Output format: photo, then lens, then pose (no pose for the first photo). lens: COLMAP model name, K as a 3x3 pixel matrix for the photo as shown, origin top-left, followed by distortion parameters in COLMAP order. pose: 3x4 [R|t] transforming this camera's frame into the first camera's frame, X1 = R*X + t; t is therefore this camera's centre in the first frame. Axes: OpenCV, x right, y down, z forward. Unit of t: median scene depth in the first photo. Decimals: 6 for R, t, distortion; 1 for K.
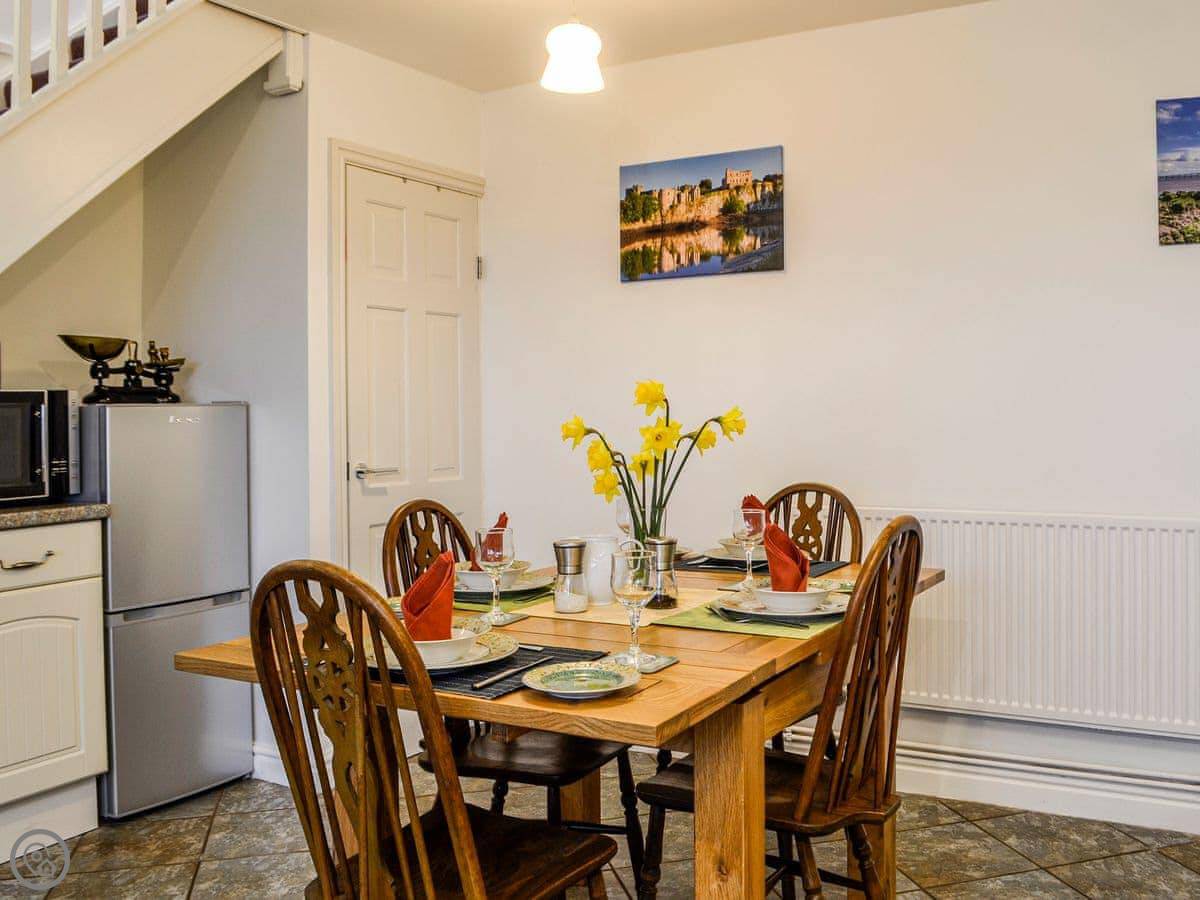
lens RADIAL K [[1154.4, 0, 581.7], [0, 1154.4, 417.0], [0, 0, 1]] dist [-0.030368, -0.017771]
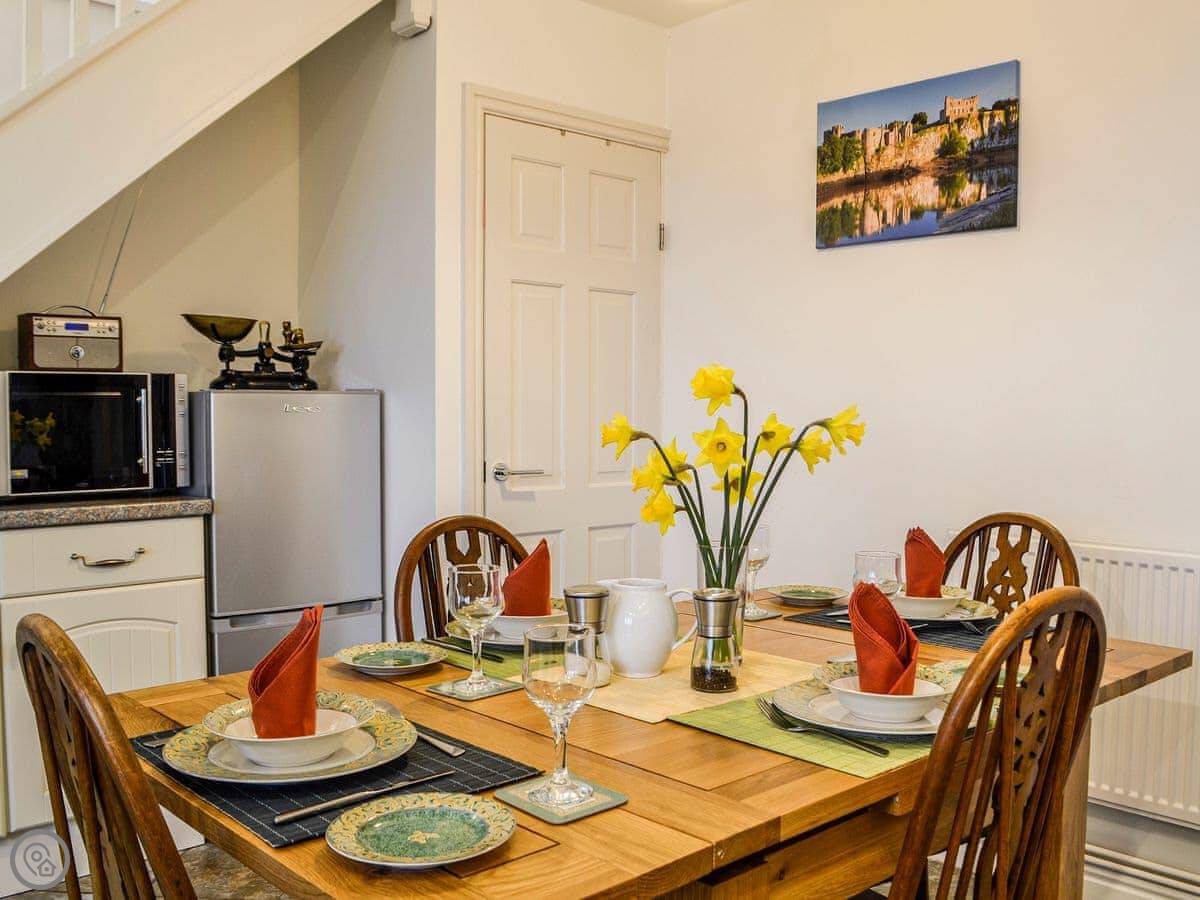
lens RADIAL K [[1136.5, 0, 598.7], [0, 1136.5, 474.8], [0, 0, 1]] dist [-0.055998, -0.001059]
pose [[0.960626, 0.037367, -0.275321, 0.118589], [-0.022175, 0.998065, 0.058088, -0.002364], [0.276959, -0.049695, 0.959596, 0.205505]]
